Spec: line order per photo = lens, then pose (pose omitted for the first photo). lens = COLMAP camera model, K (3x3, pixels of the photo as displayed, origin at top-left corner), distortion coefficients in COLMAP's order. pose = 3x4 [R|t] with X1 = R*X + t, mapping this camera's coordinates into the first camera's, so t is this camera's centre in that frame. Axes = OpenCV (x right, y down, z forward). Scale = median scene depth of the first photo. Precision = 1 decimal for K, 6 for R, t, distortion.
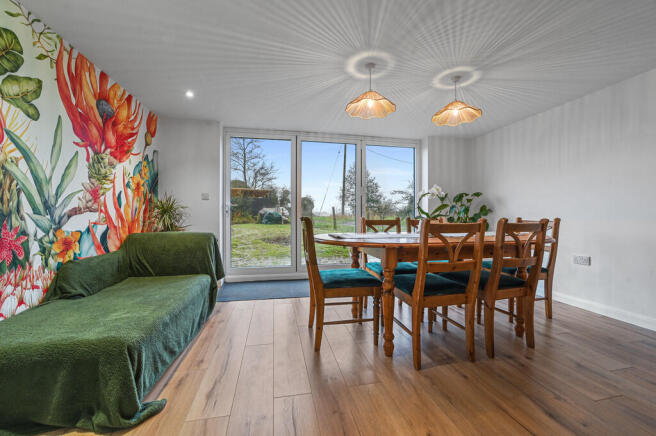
lens RADIAL K [[256.1, 0, 324.5], [0, 256.1, 216.0], [0, 0, 1]] dist [-0.025853, 0.008451]
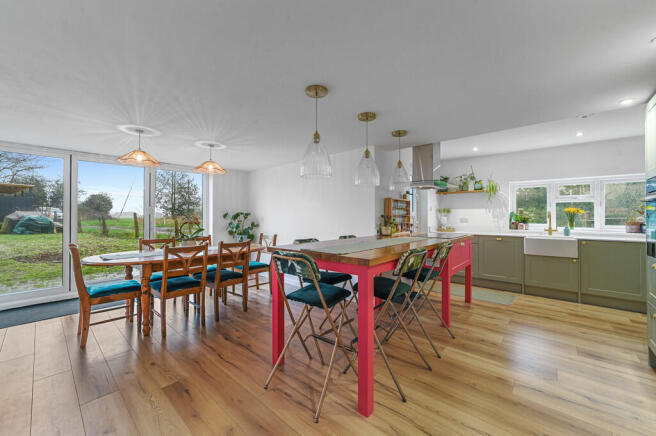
lens RADIAL K [[256.1, 0, 324.5], [0, 256.1, 216.0], [0, 0, 1]] dist [-0.025853, 0.008451]
pose [[0.792919, 0.001155, 0.609326, 0.134609], [0.002572, 0.999983, -0.005243, -0.114042], [-0.609322, 0.005725, 0.792902, -0.644427]]
